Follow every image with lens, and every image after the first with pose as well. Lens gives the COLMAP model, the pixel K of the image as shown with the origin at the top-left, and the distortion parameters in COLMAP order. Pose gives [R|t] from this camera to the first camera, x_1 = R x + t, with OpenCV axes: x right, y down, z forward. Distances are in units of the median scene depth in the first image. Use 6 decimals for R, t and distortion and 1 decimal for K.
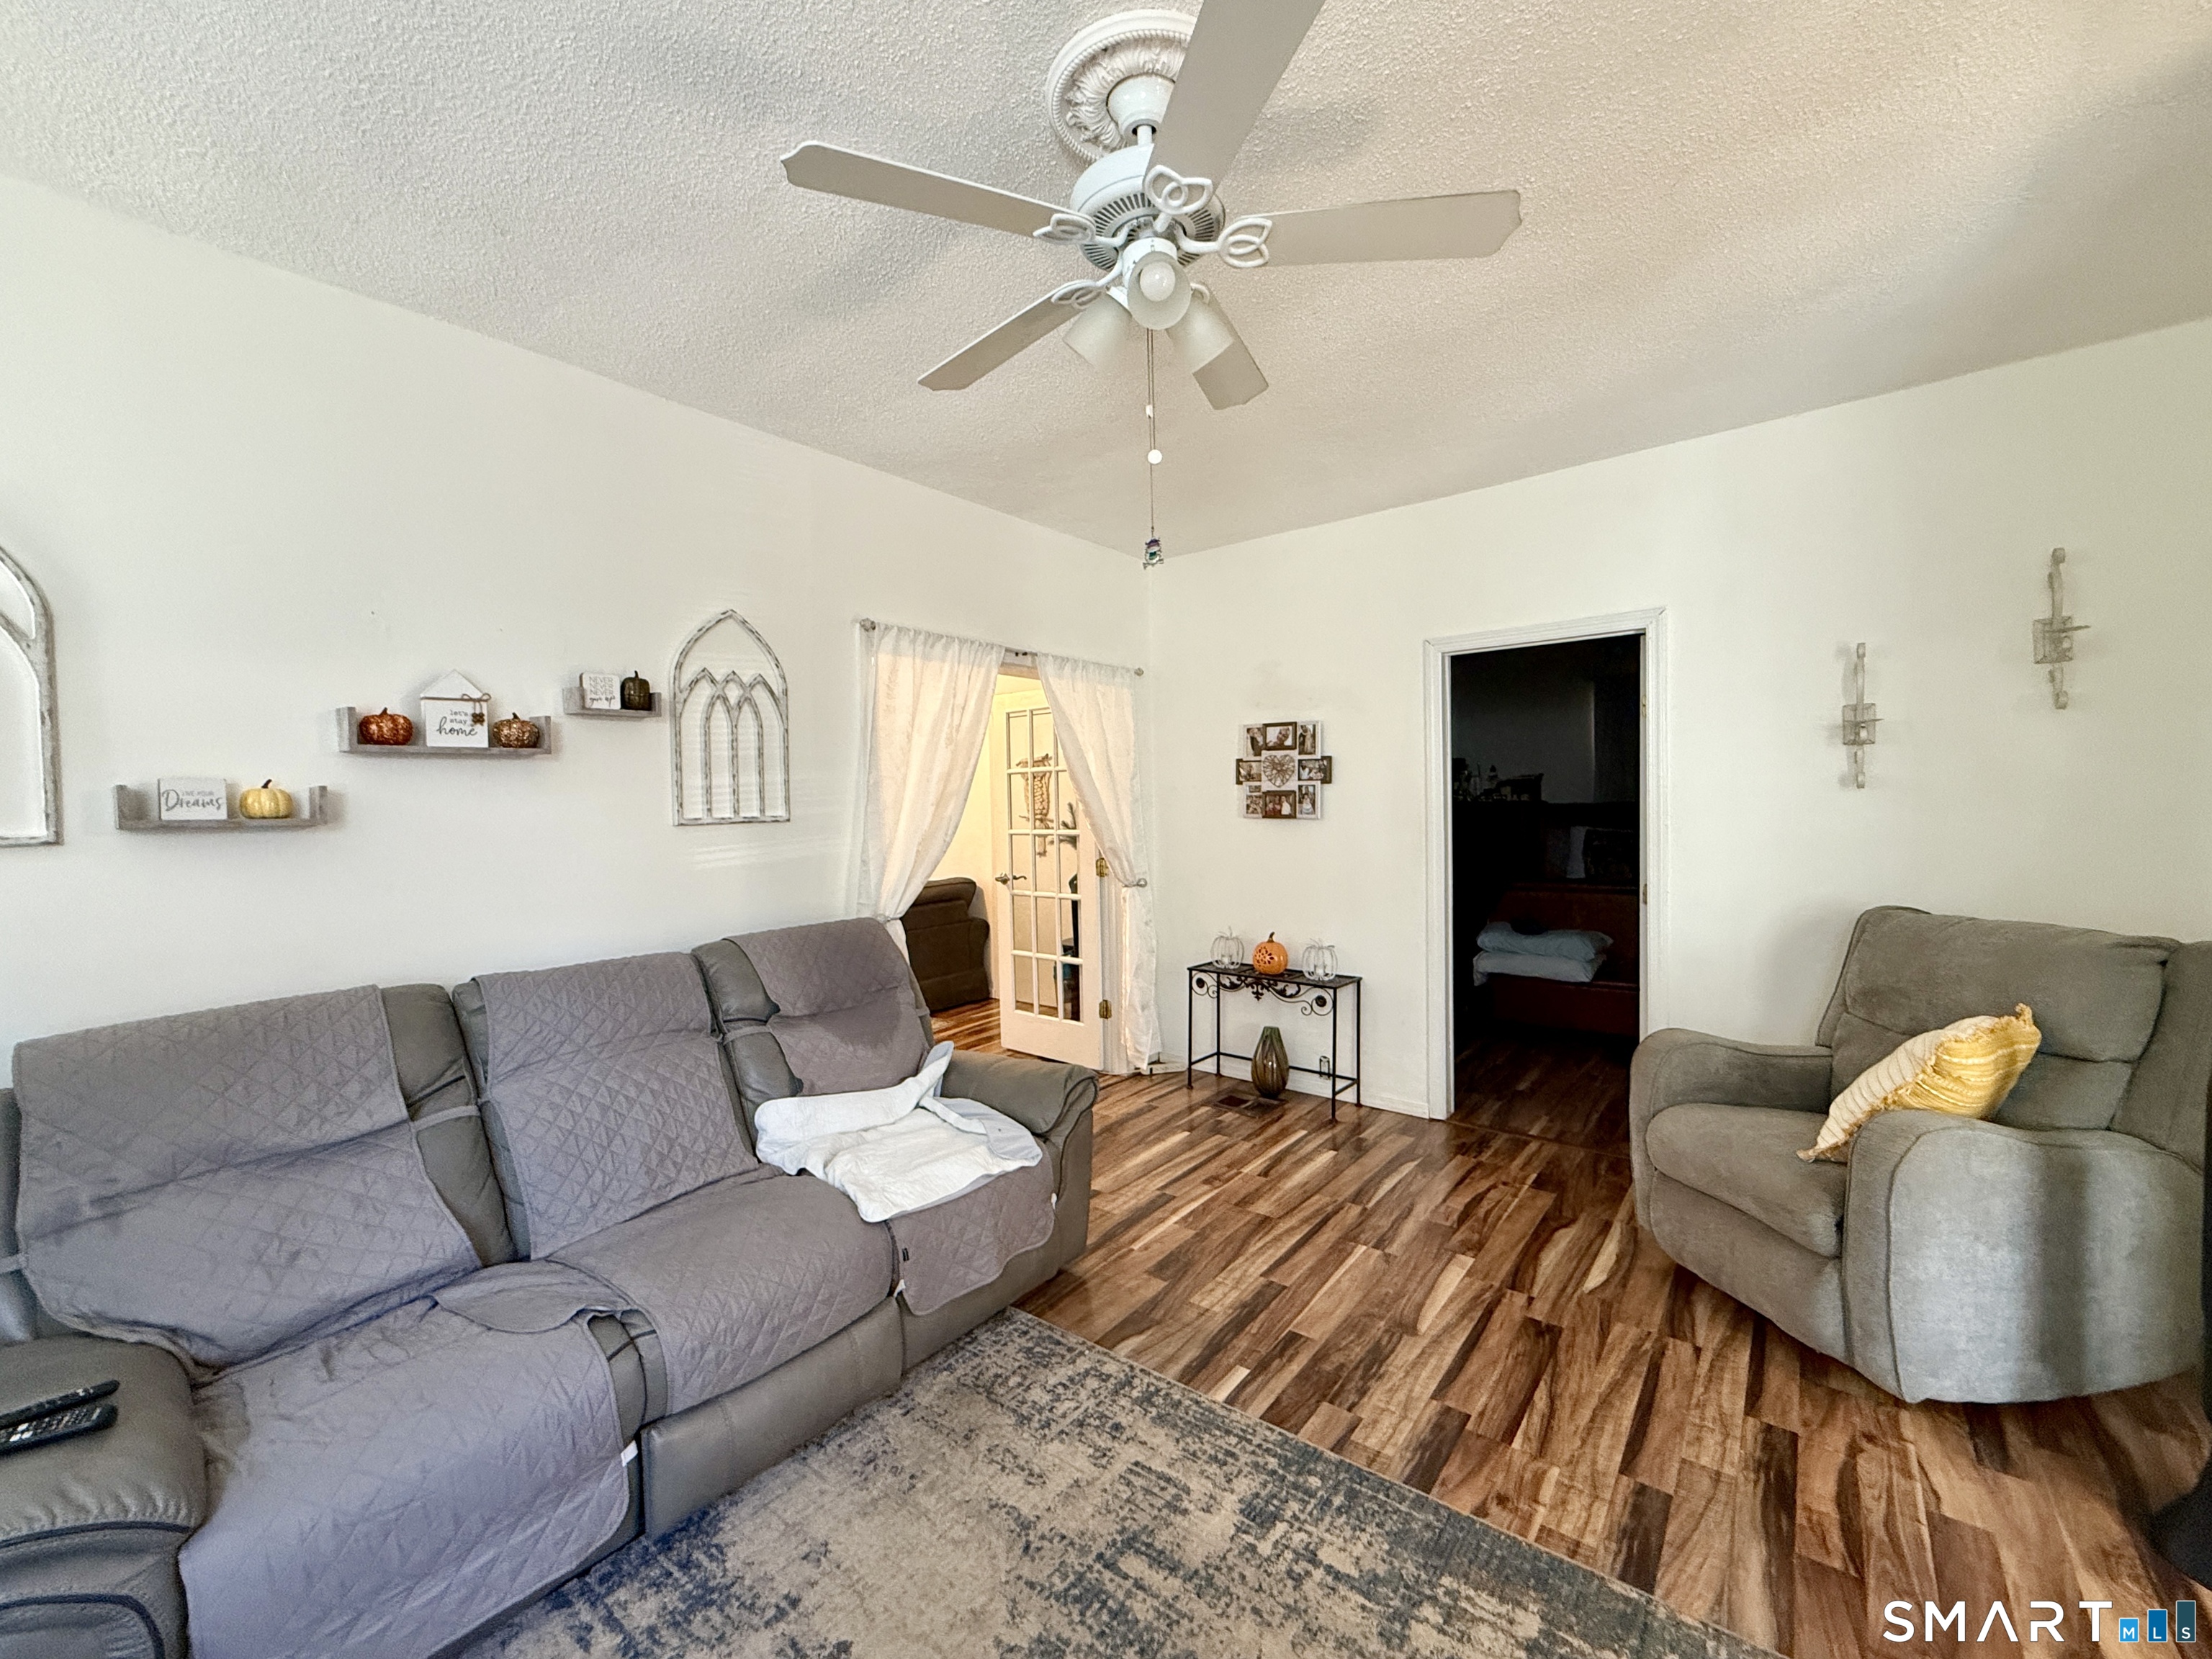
lens RADIAL K [[891.3, 0, 1103.0], [0, 891.3, 834.5], [0, 0, 1]] dist [0.001368, 0.000359]
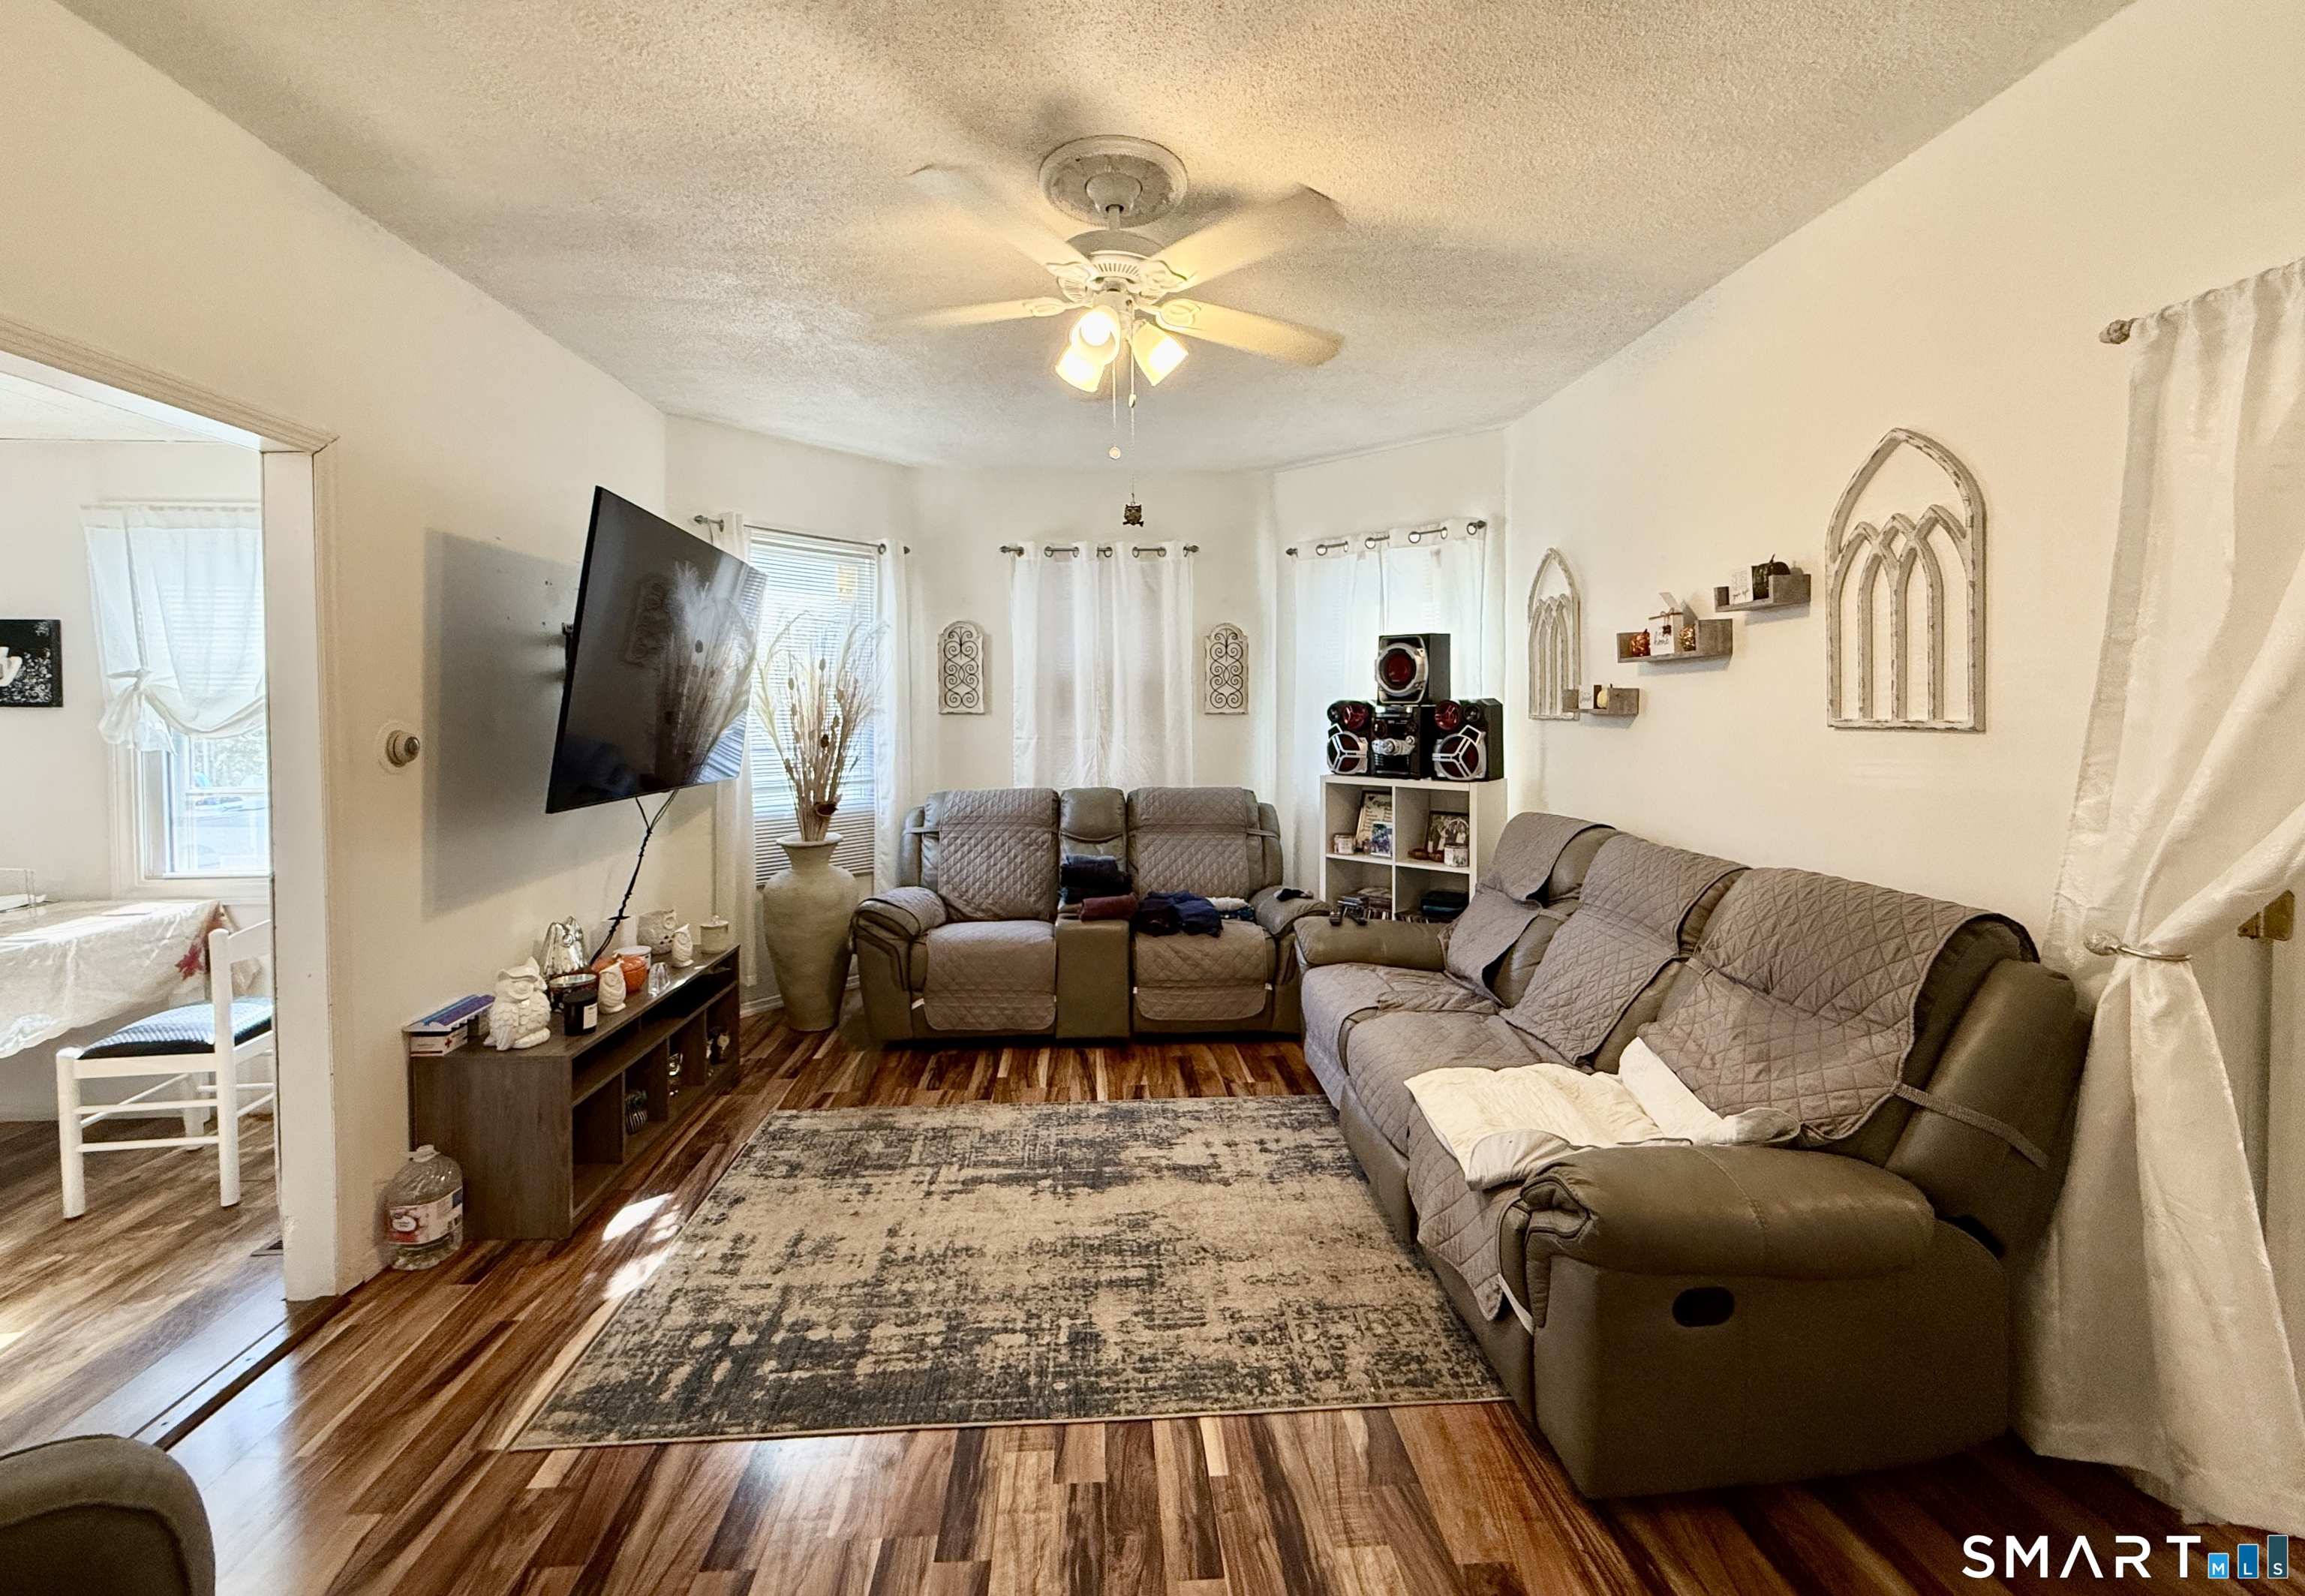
lens RADIAL K [[923.7, 0, 1128.6], [0, 923.7, 740.5], [0, 0, 1]] dist [-0.005231, -0.000077]
pose [[-0.752689, 0.048839, -0.656563, 0.804372], [-0.004207, 0.996868, 0.078976, -0.089500], [0.658363, 0.062206, -0.750125, 1.732511]]
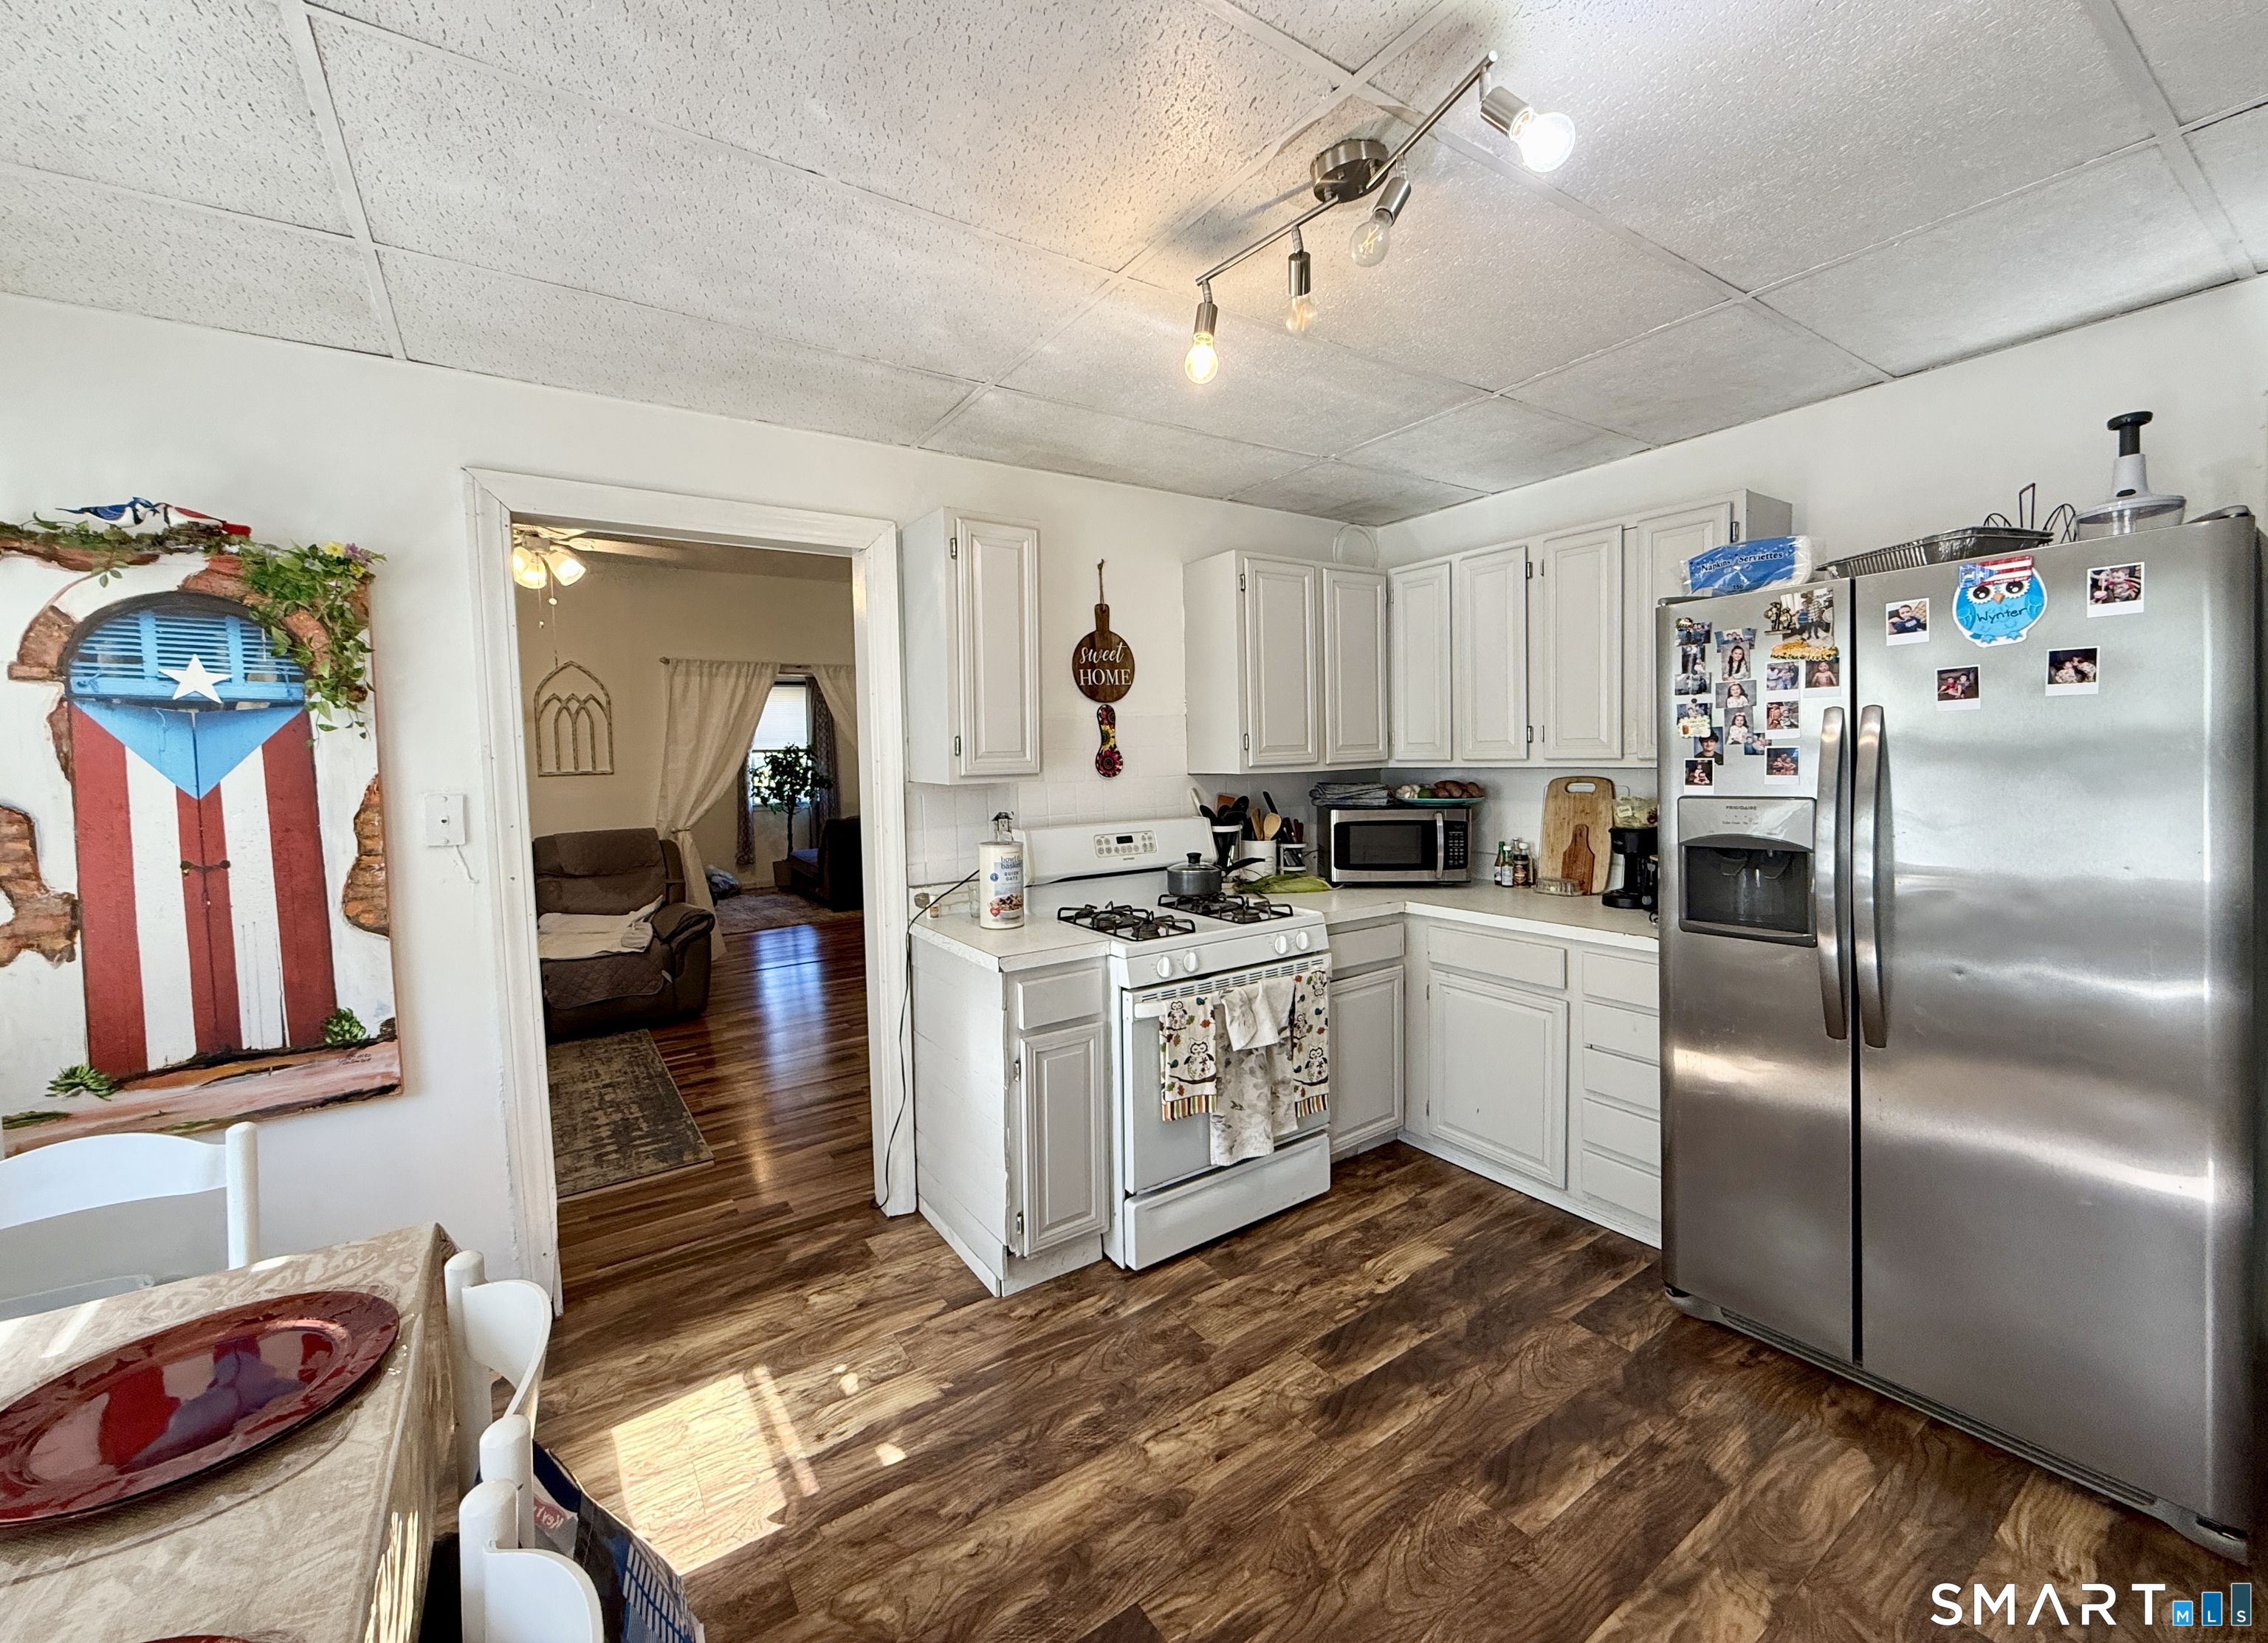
lens RADIAL K [[899.7, 0, 1123.2], [0, 899.7, 805.0], [0, 0, 1]] dist [0.000595, 0.000020]
pose [[0.949063, 0.013728, -0.314788, 1.932888], [-0.007925, 0.999774, 0.019709, 0.007088], [0.314988, -0.016210, 0.948957, -0.662373]]
